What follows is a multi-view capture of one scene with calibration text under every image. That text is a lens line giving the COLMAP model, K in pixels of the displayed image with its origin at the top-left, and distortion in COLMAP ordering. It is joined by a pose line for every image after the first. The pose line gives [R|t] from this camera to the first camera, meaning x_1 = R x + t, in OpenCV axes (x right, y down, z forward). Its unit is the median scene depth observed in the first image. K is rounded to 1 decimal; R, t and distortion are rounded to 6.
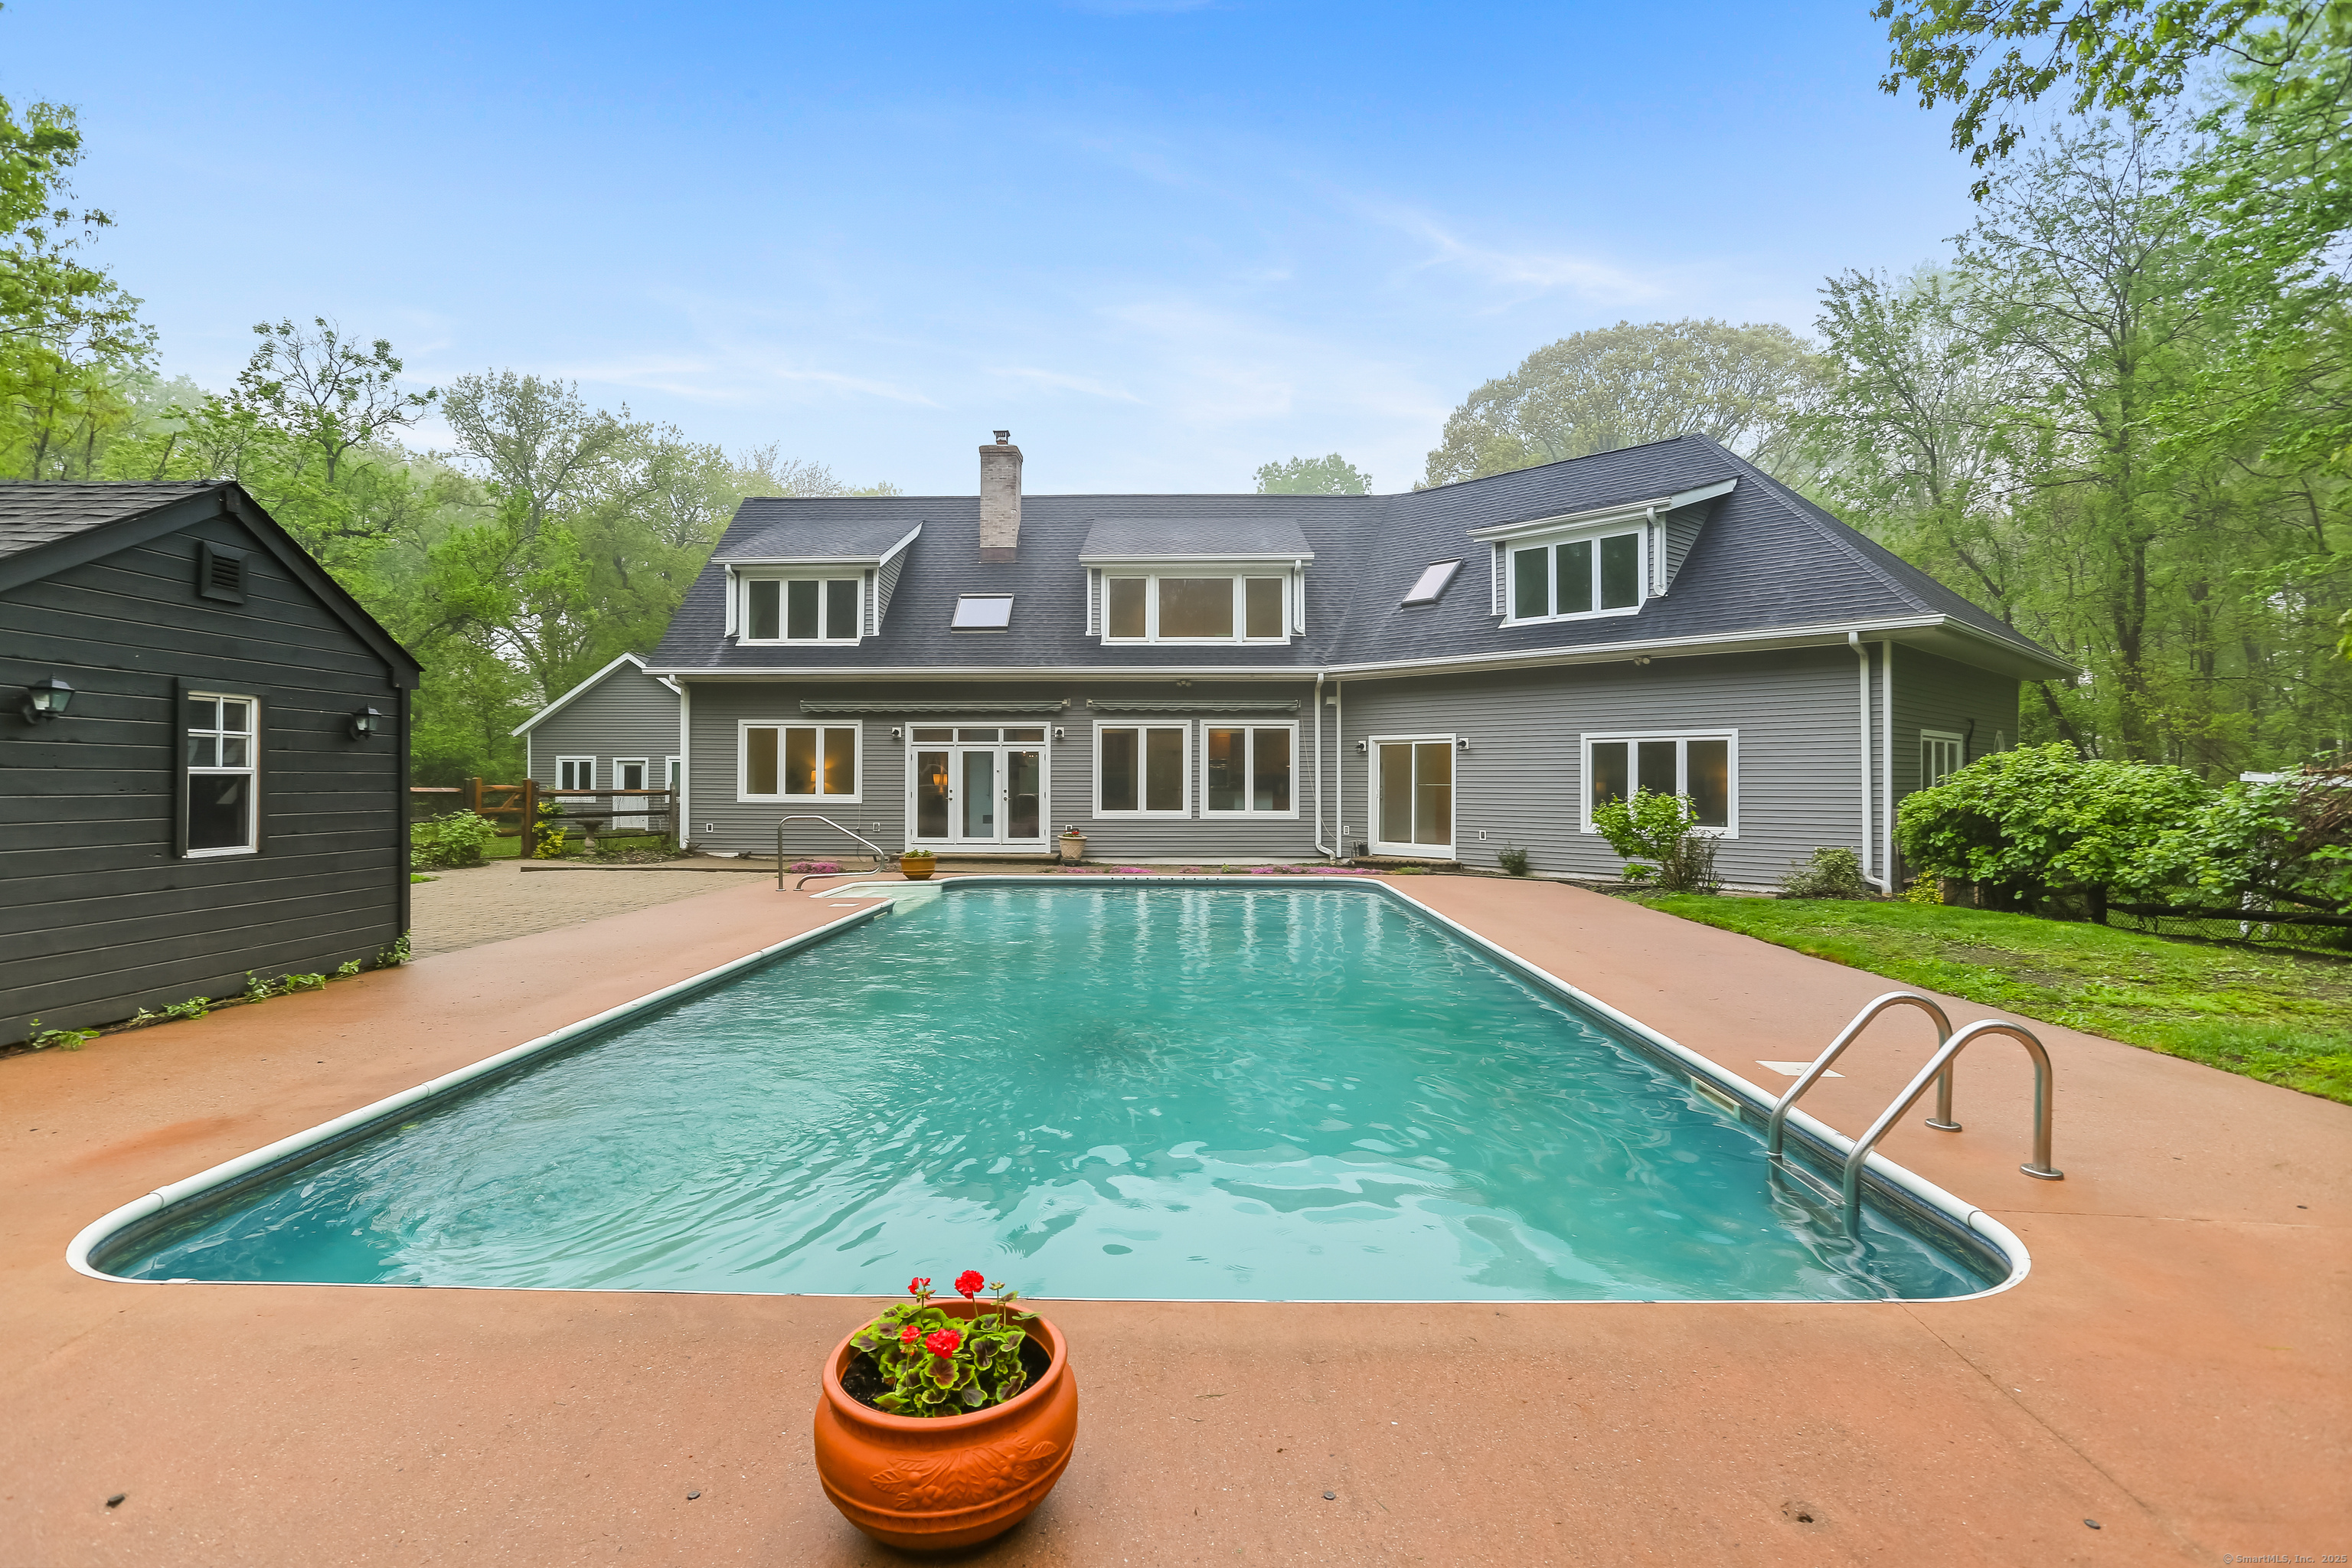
lens RADIAL K [[1125.5, 0, 1165.5], [0, 1125.5, 778.9], [0, 0, 1]] dist [-0.027561, 0.001297]
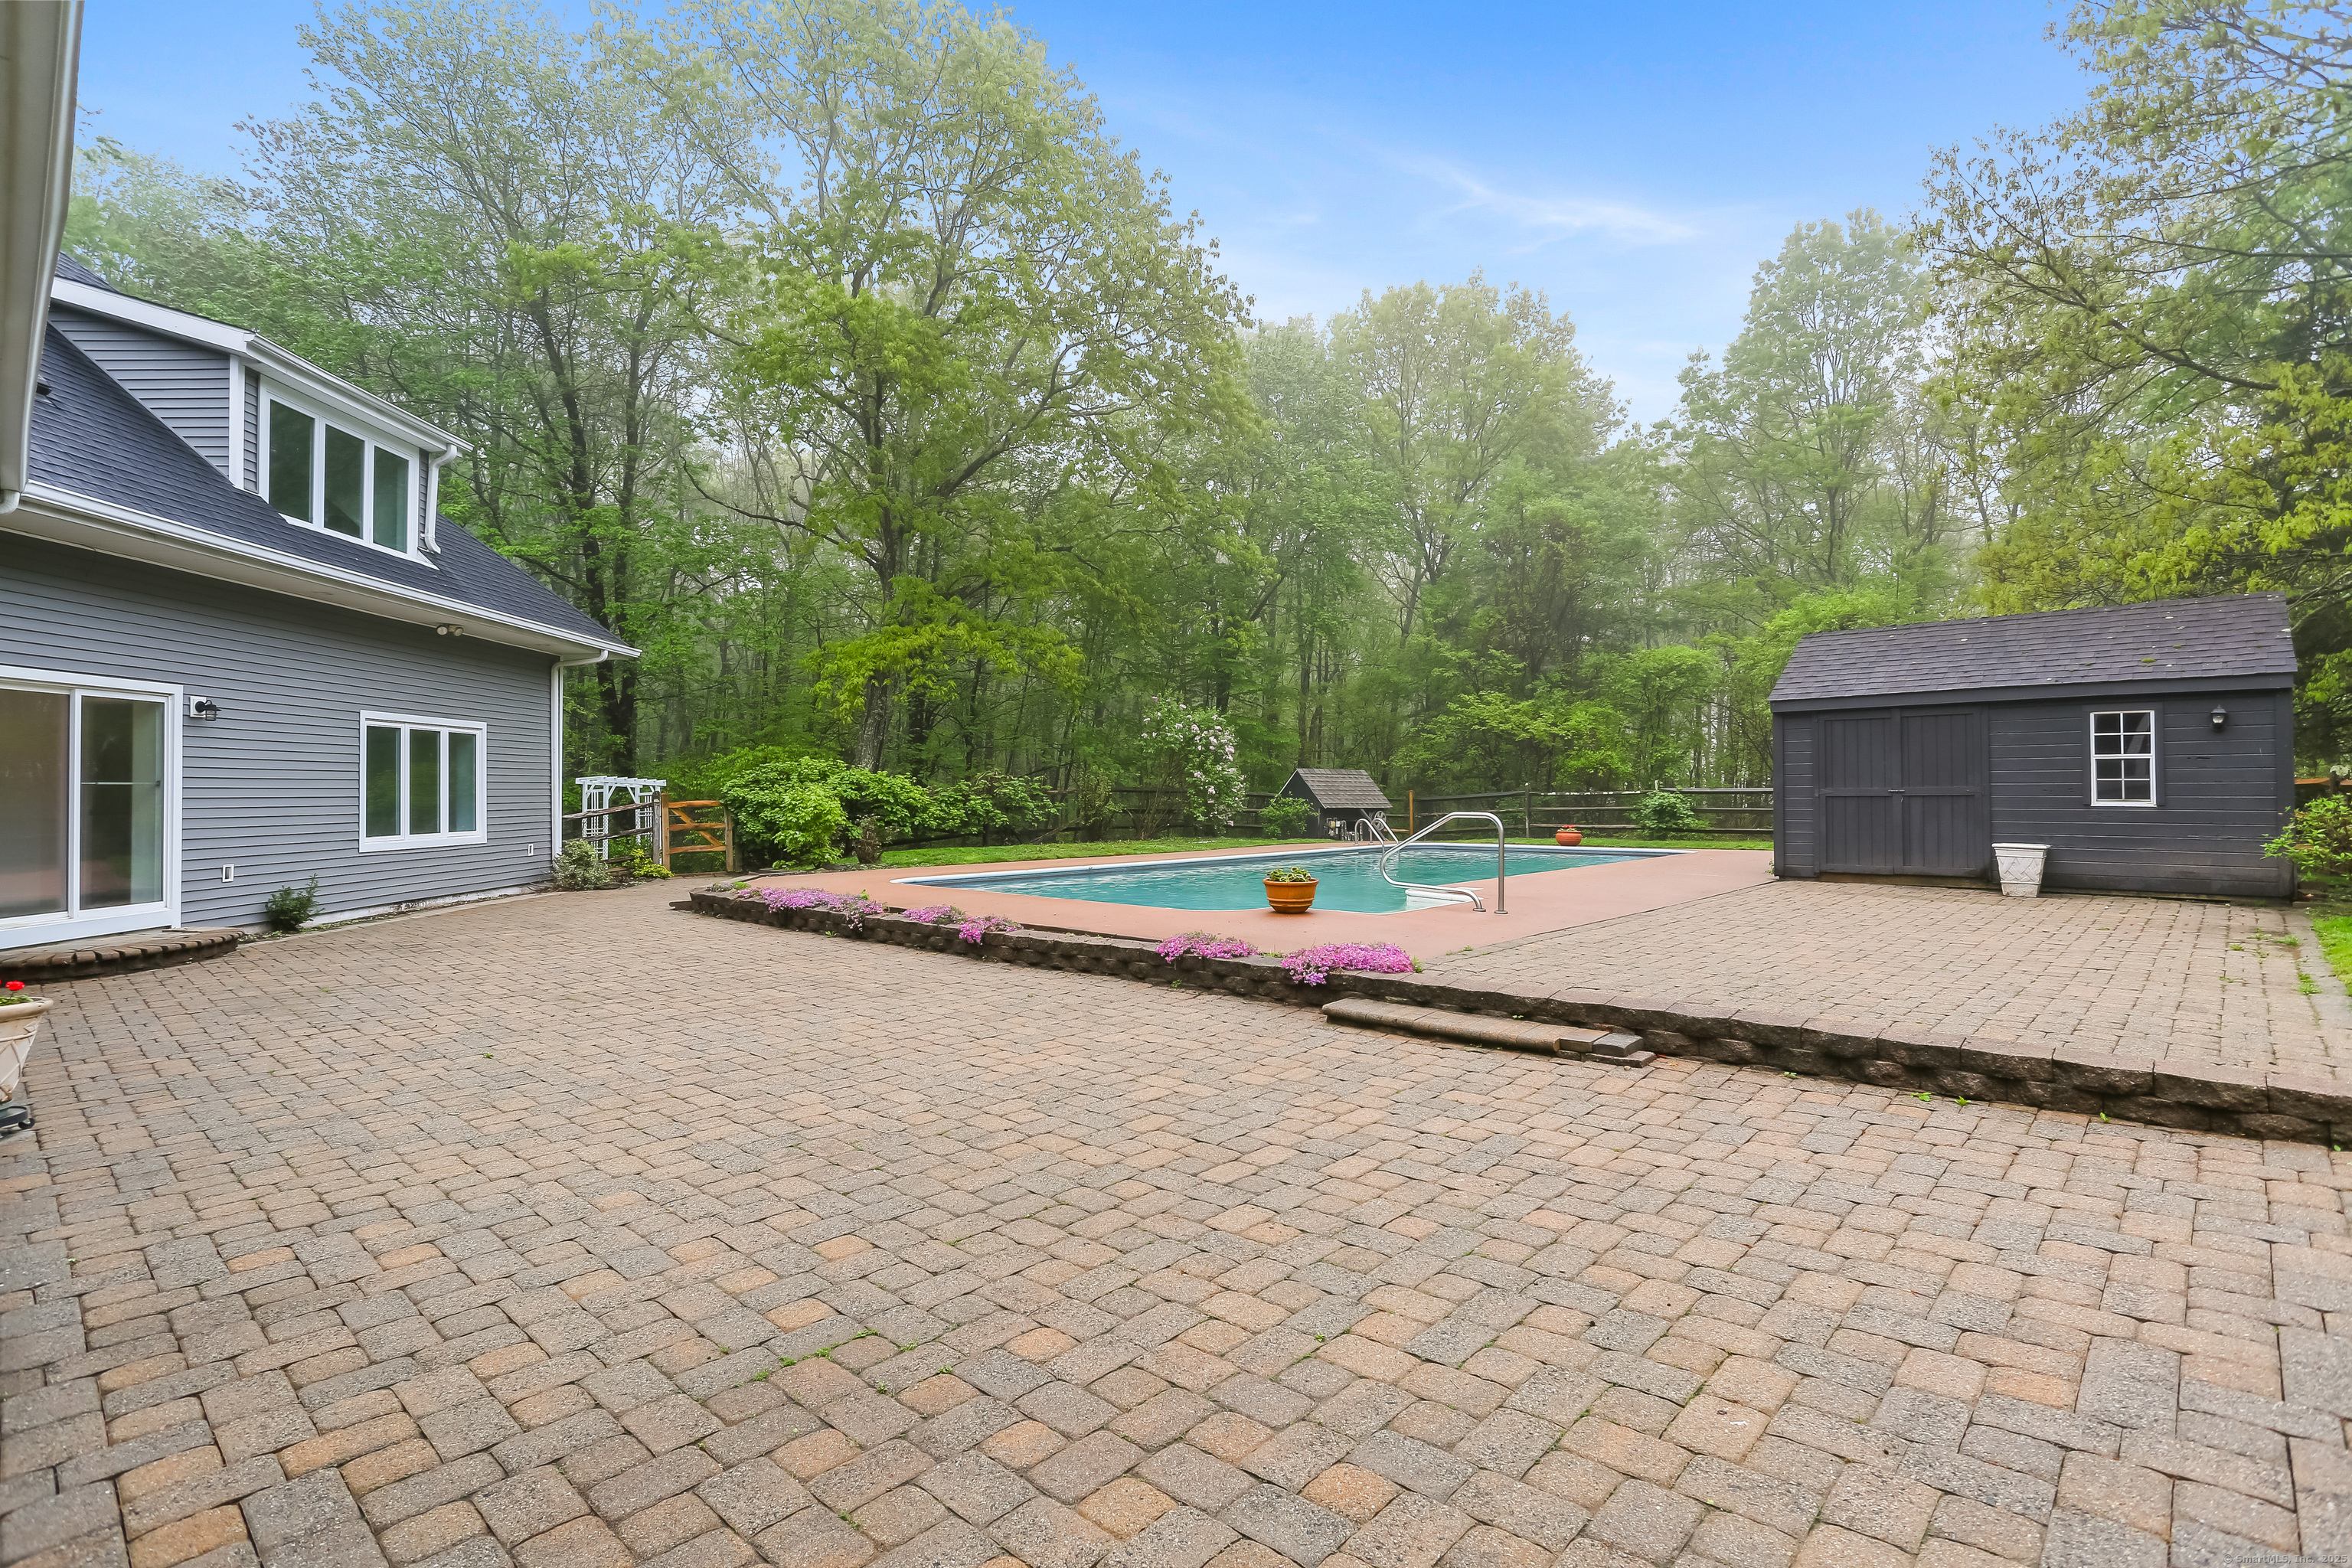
lens RADIAL K [[1125.5, 0, 1165.5], [0, 1125.5, 778.9], [0, 0, 1]] dist [-0.027561, 0.001297]
pose [[-0.750332, 0.005750, 0.661037, -0.383352], [0.000236, 0.999964, -0.008429, 0.006710], [-0.661062, -0.006168, -0.750306, 0.983867]]
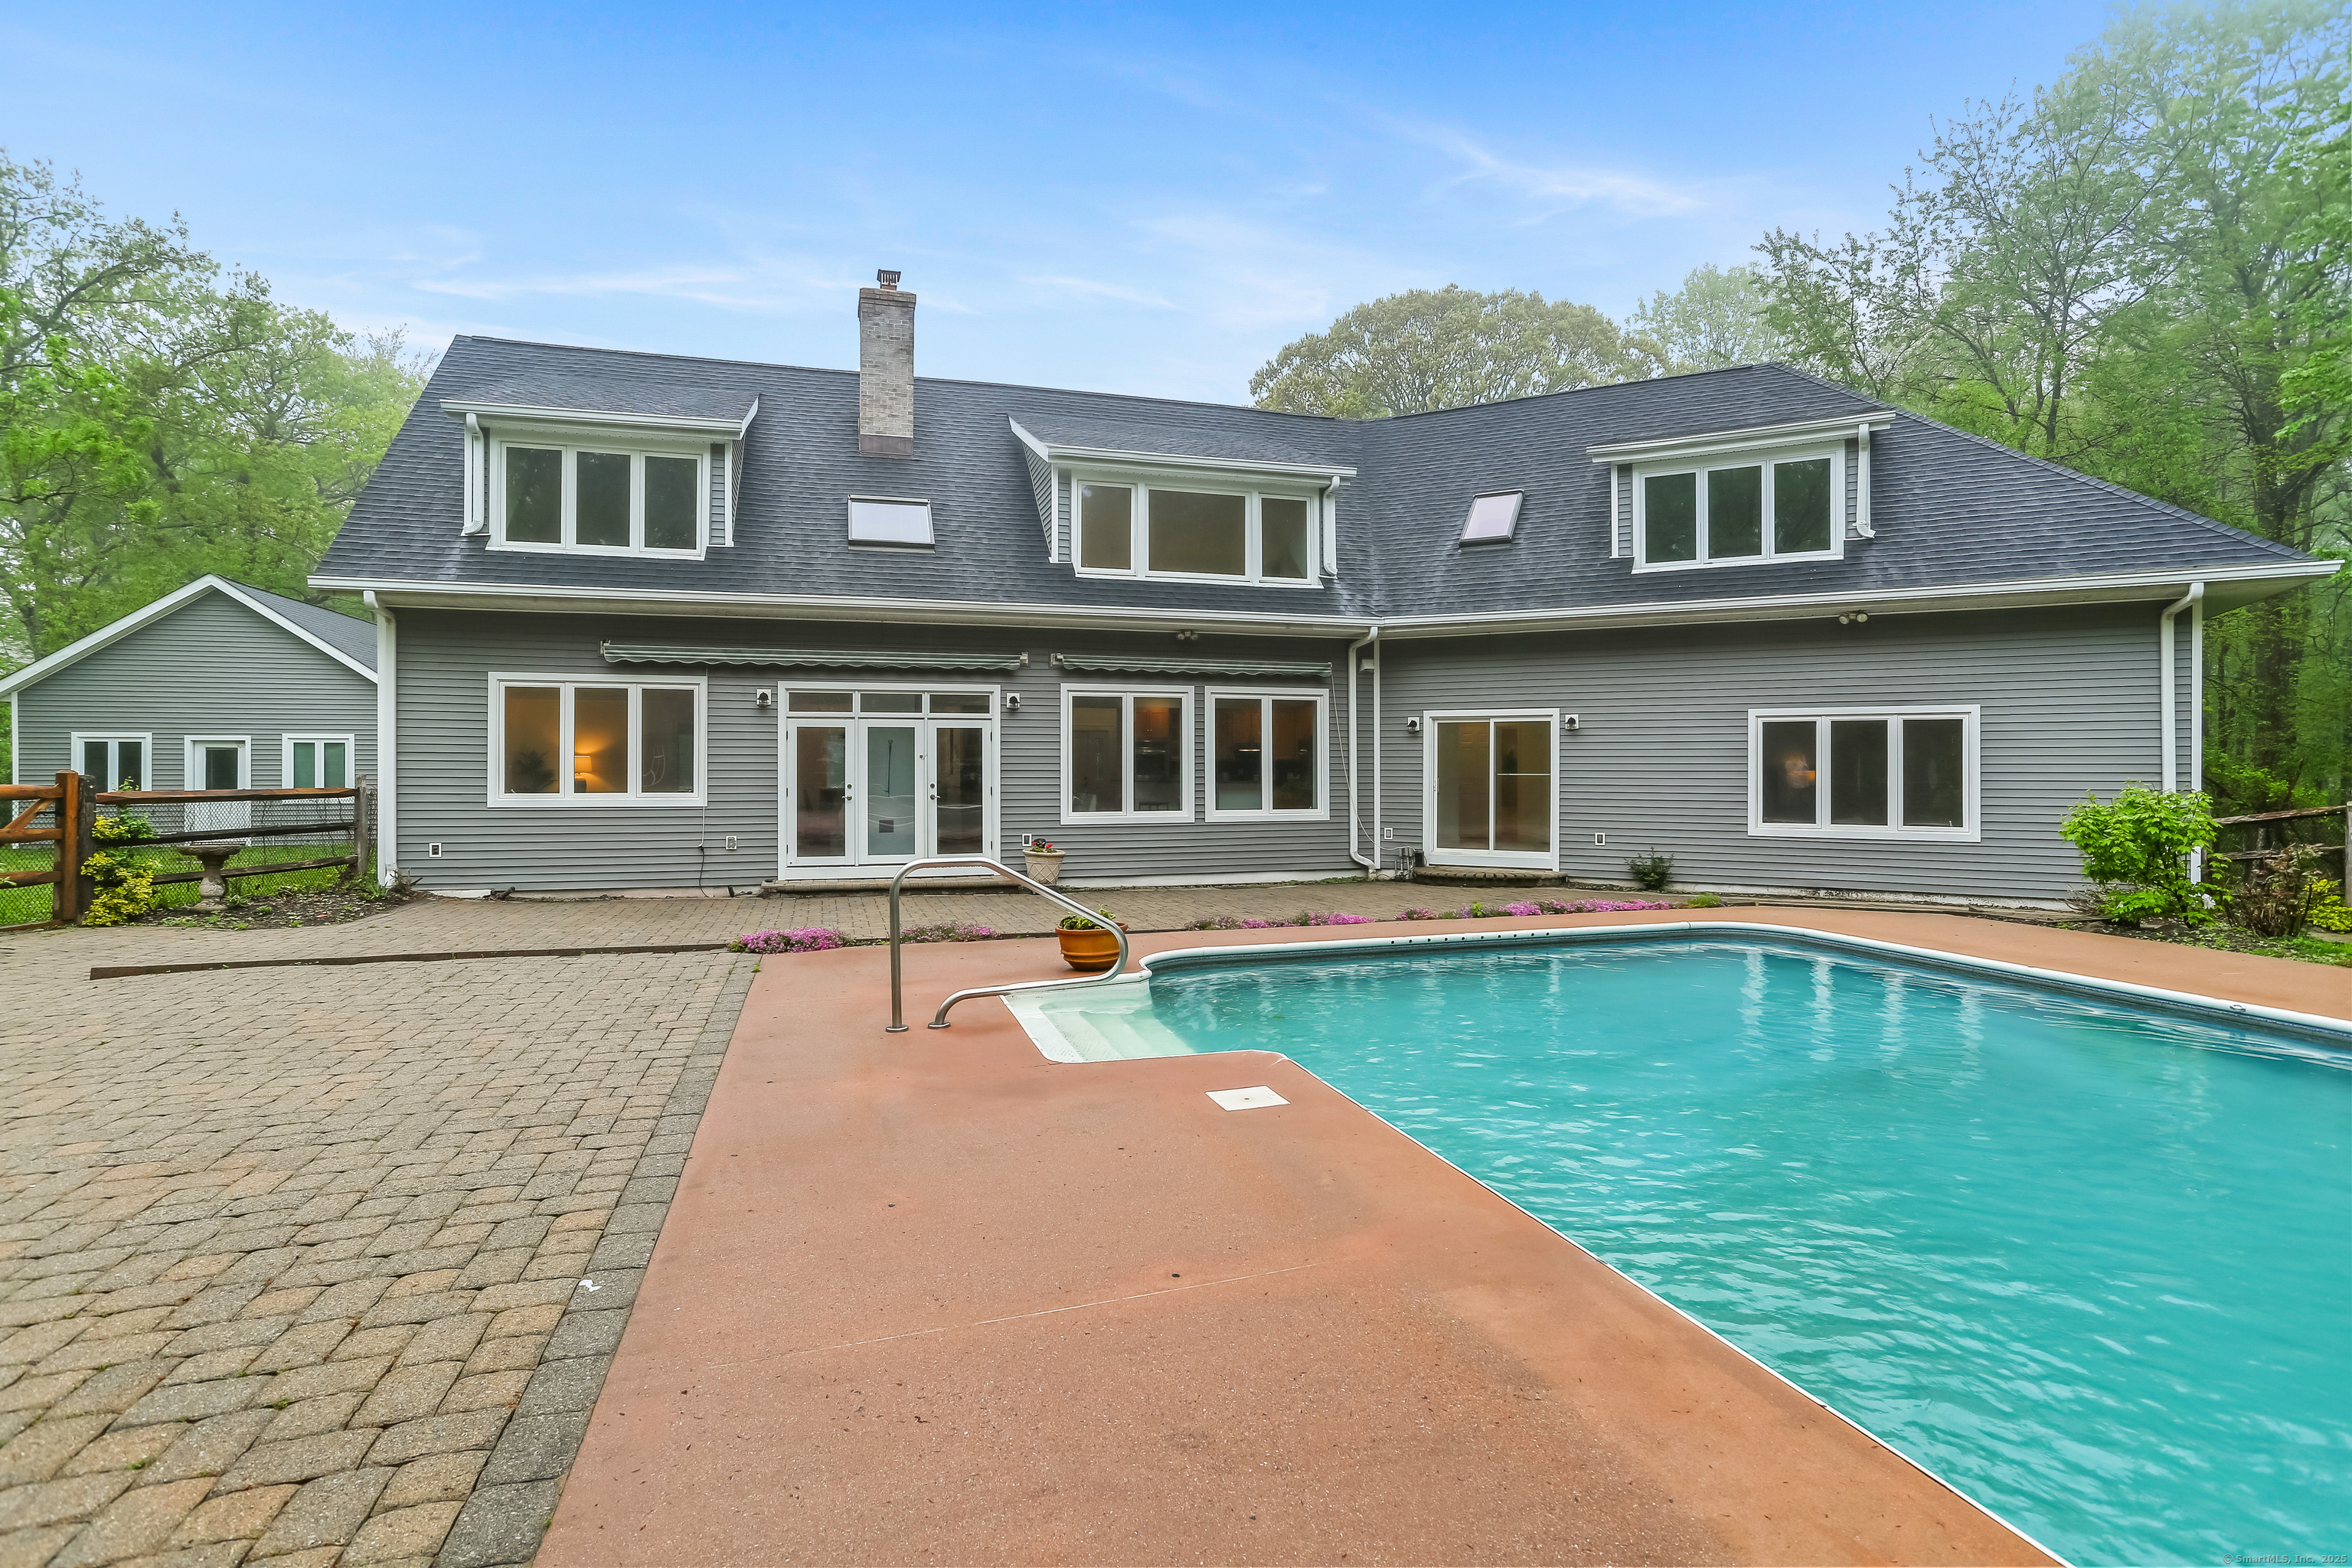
lens RADIAL K [[1126.3, 0, 1176.5], [0, 1126.3, 766.4], [0, 0, 1]] dist [-0.035454, 0.021751]
pose [[0.952753, -0.002215, 0.303738, -0.208924], [0.001138, 0.999992, 0.003723, -0.003230], [-0.303744, -0.003201, 0.952748, 0.308958]]
